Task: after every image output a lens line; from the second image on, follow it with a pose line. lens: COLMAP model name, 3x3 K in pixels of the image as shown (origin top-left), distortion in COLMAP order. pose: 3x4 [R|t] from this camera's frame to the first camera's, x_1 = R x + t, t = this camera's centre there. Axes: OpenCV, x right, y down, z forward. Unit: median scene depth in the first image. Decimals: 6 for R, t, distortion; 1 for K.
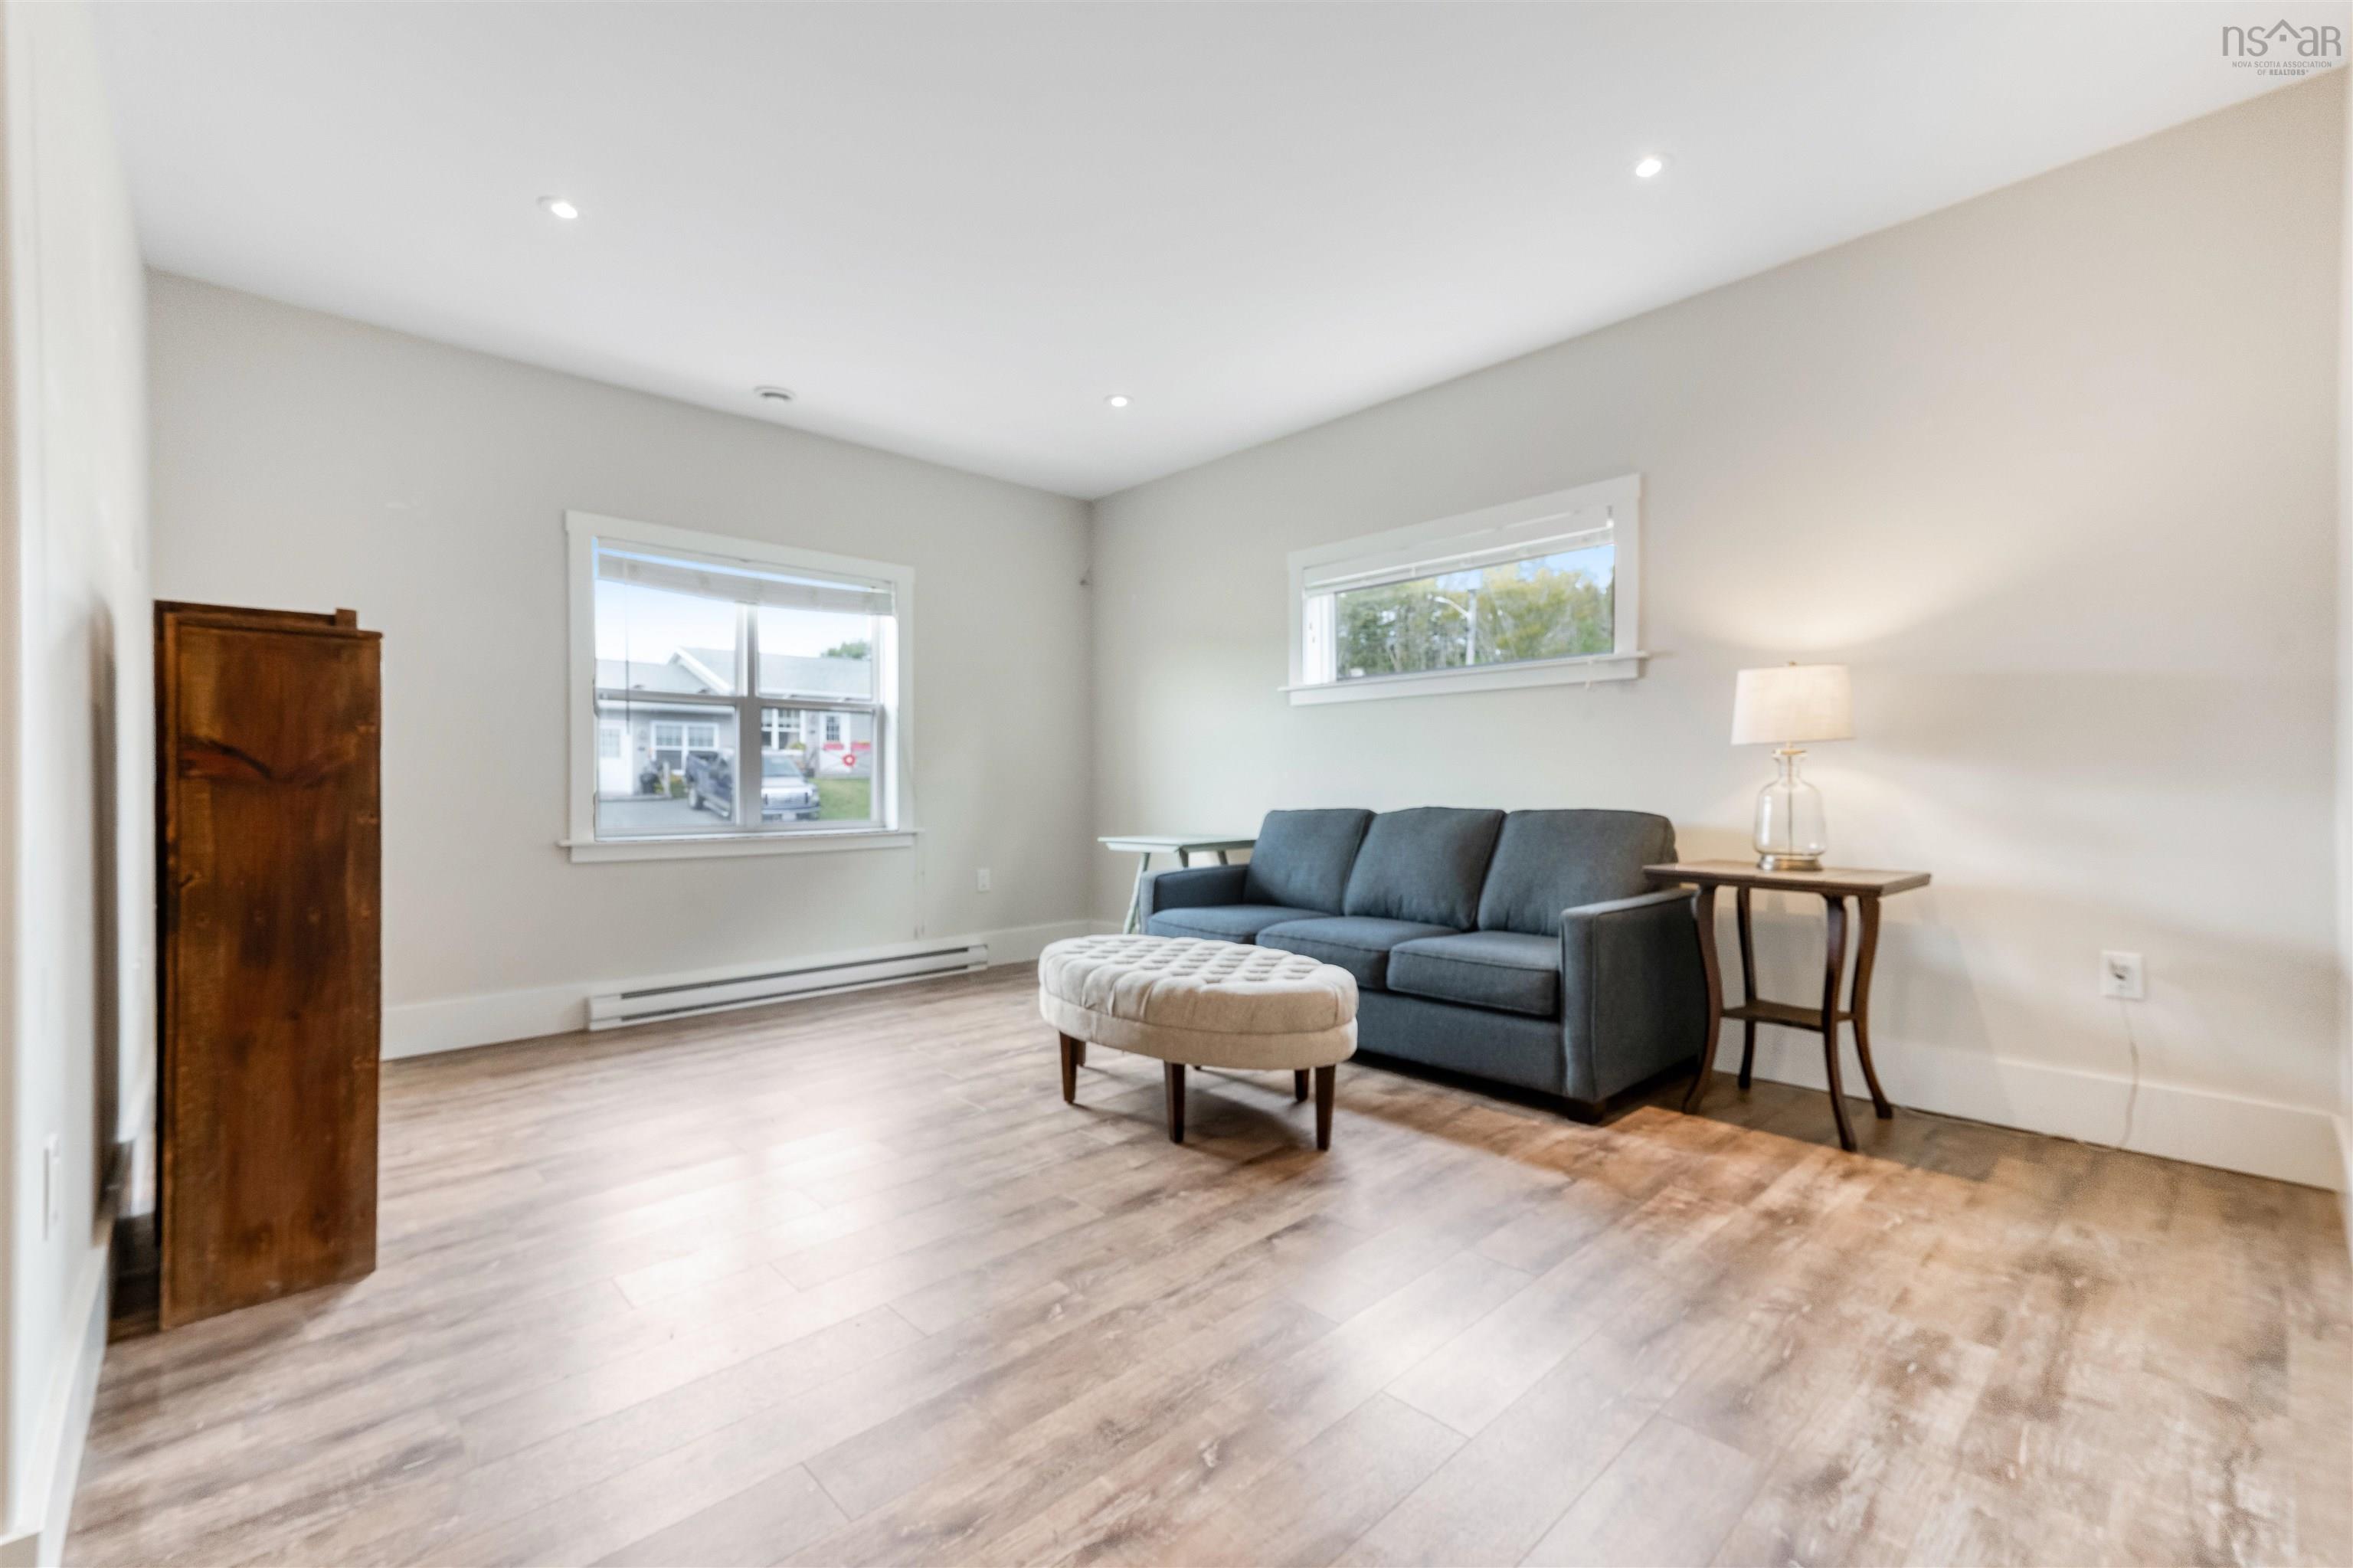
lens RADIAL K [[992.3, 0, 1176.5], [0, 992.3, 784.0], [0, 0, 1]] dist [0.033211, -0.000055]
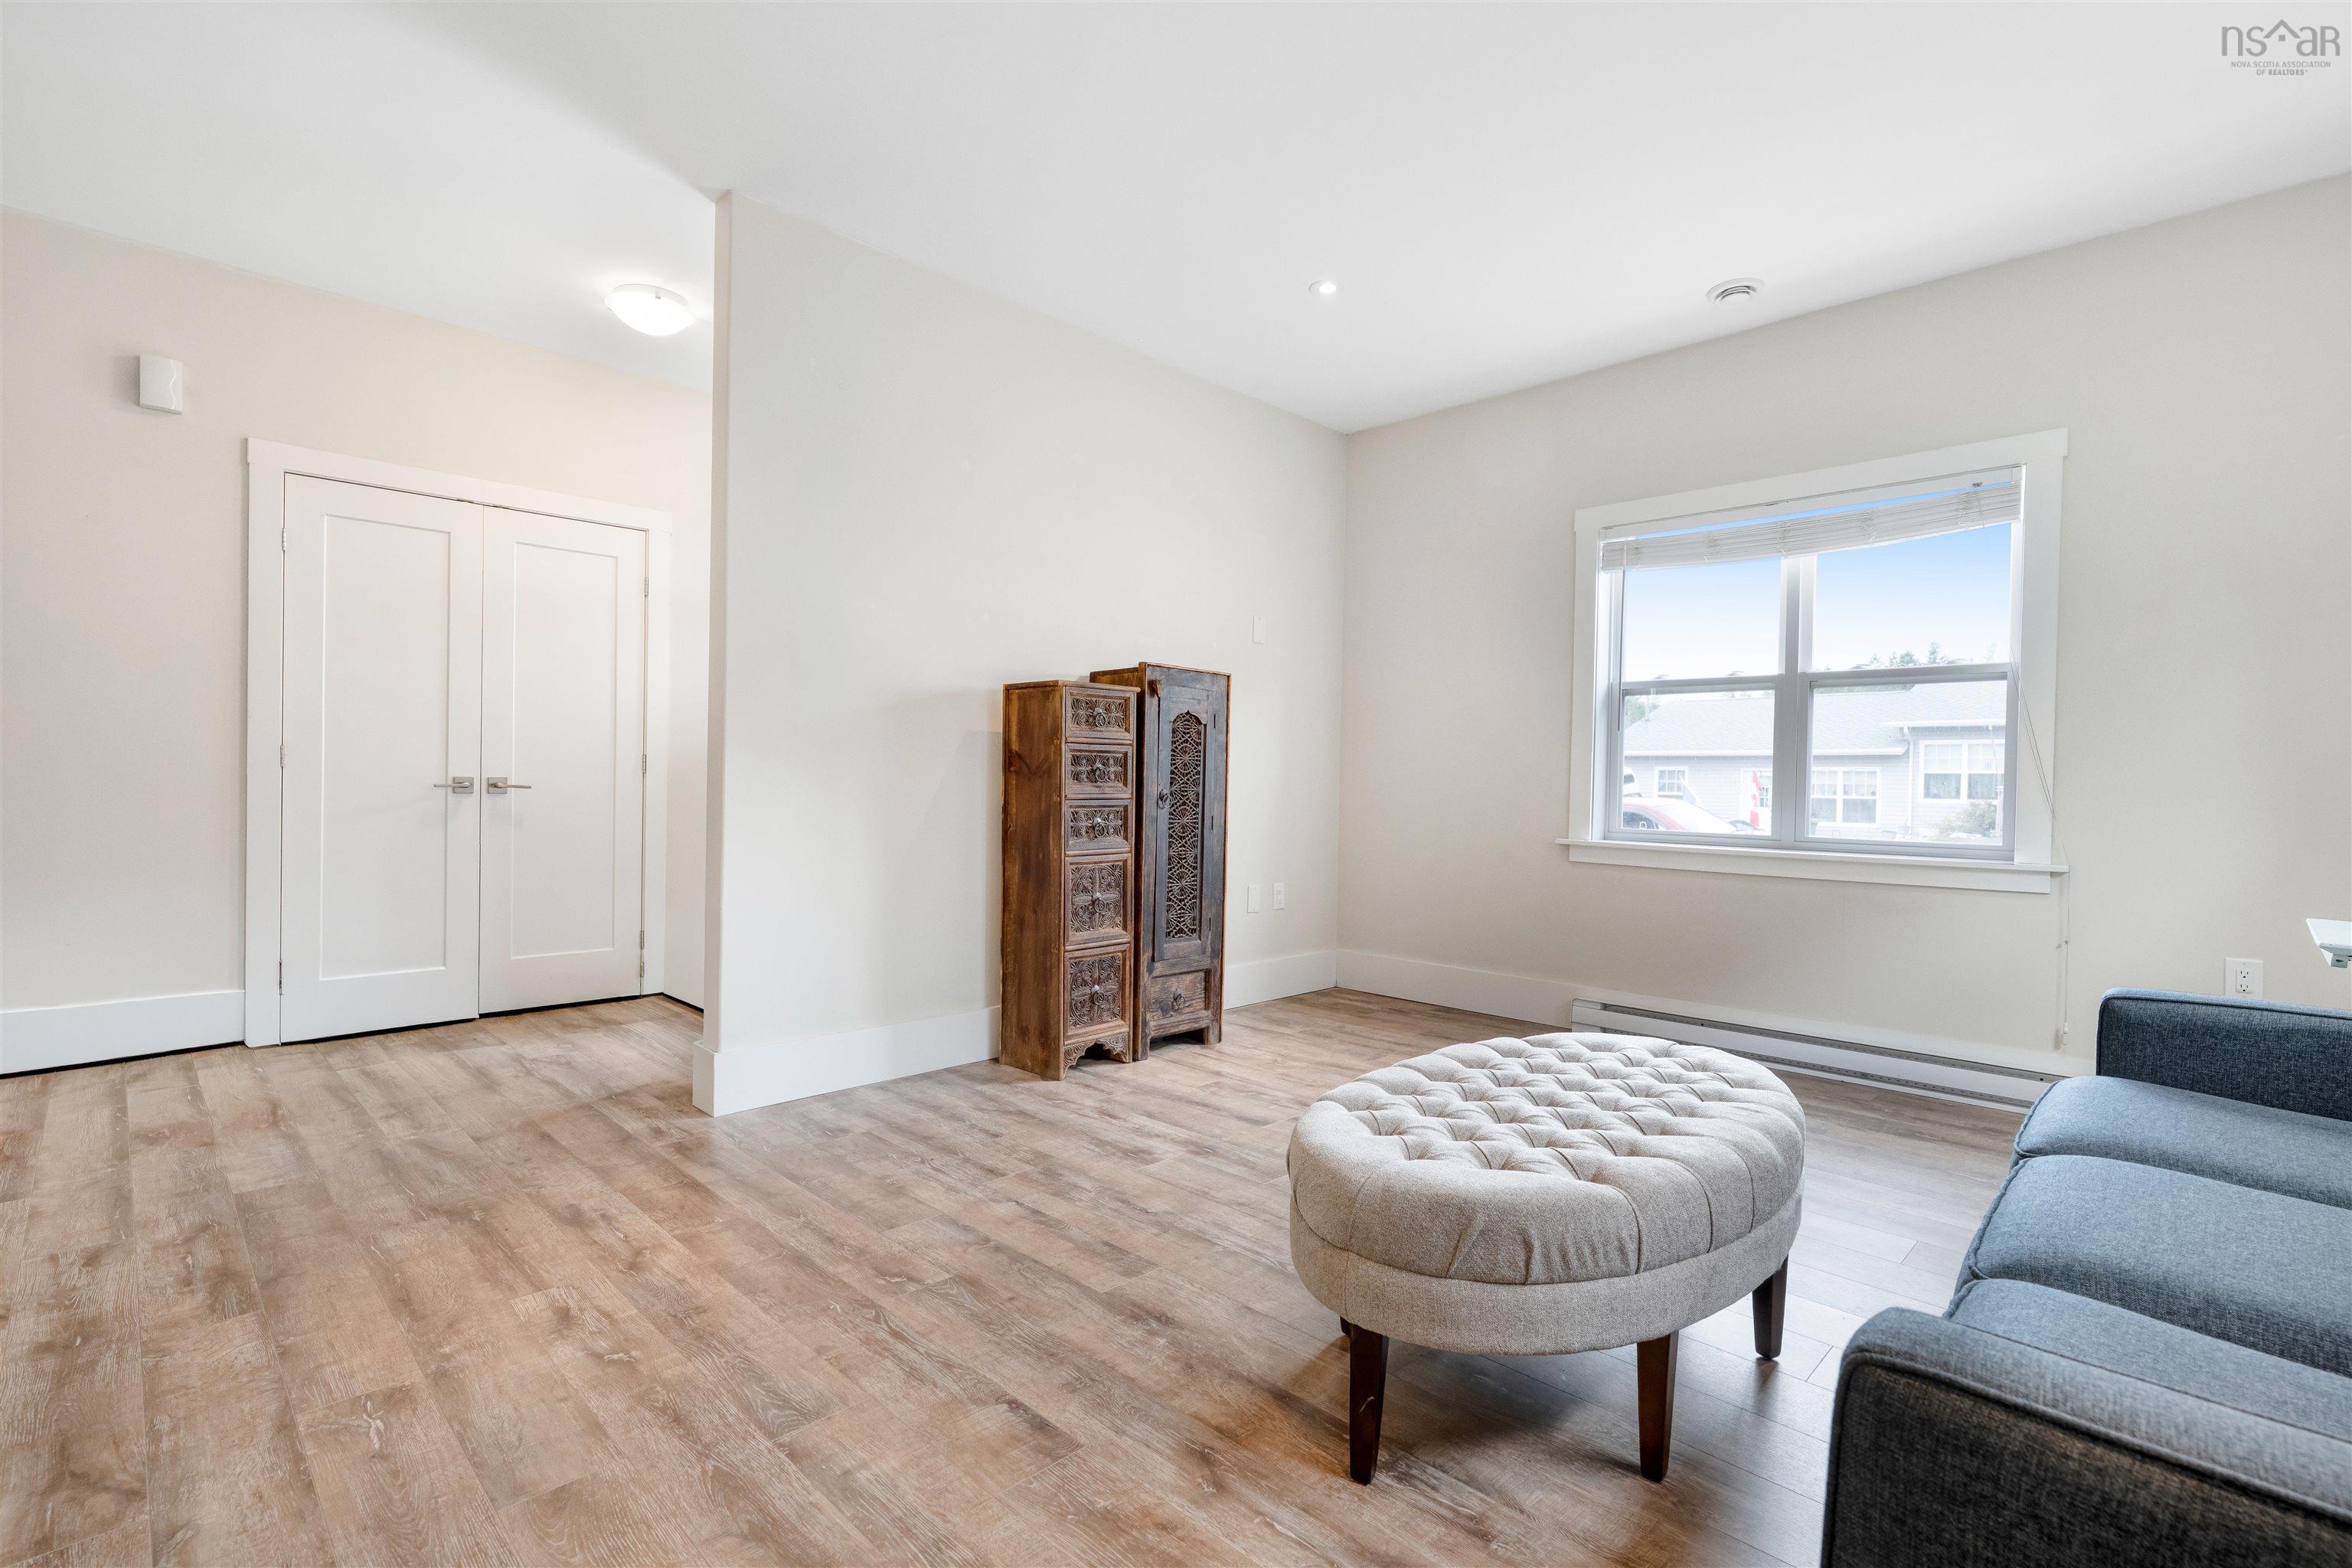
lens RADIAL K [[1076.7, 0, 1176.0], [0, 1076.7, 784.0], [0, 0, 1]] dist [-0.000330, 0.000083]
pose [[0.031023, 0.004142, -0.999510, 0.543883], [-0.013767, 0.999898, 0.003716, 0.002952], [0.999424, 0.013645, 0.031077, 0.679993]]
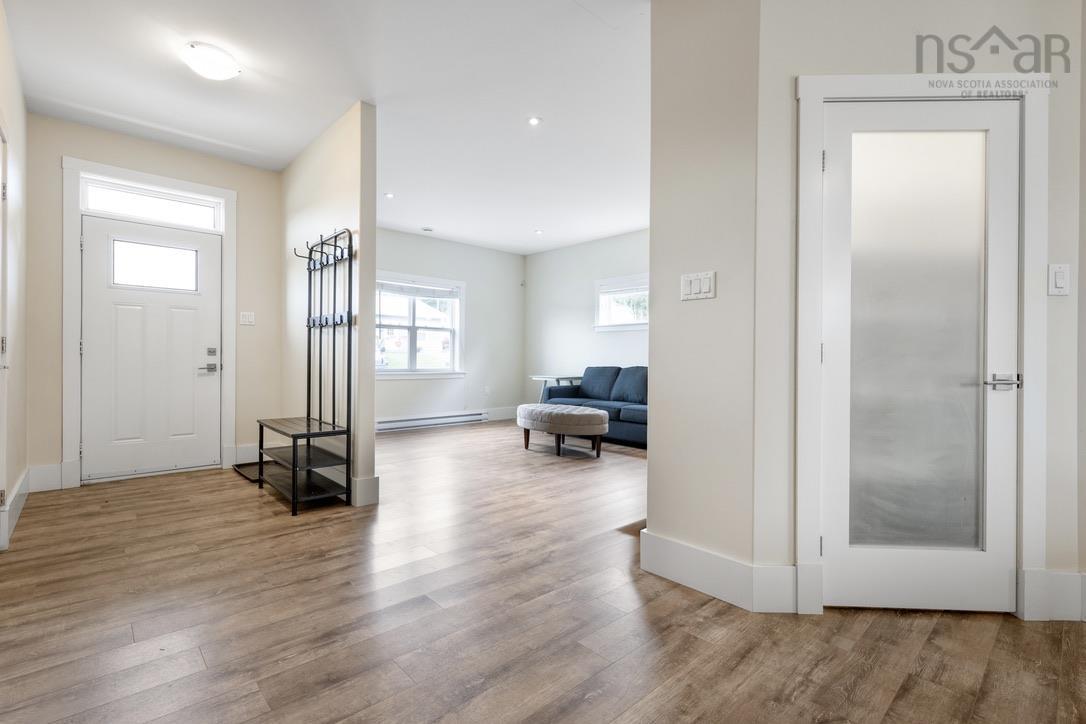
lens RADIAL K [[487.0, 0, 537.7], [0, 487.0, 359.8], [0, 0, 1]] dist [-0.001233, -0.000034]
pose [[0.999733, 0.013172, -0.018980, -0.035720], [-0.013051, 0.999894, 0.006488, -0.002686], [0.019063, -0.006238, 0.999799, -0.620965]]
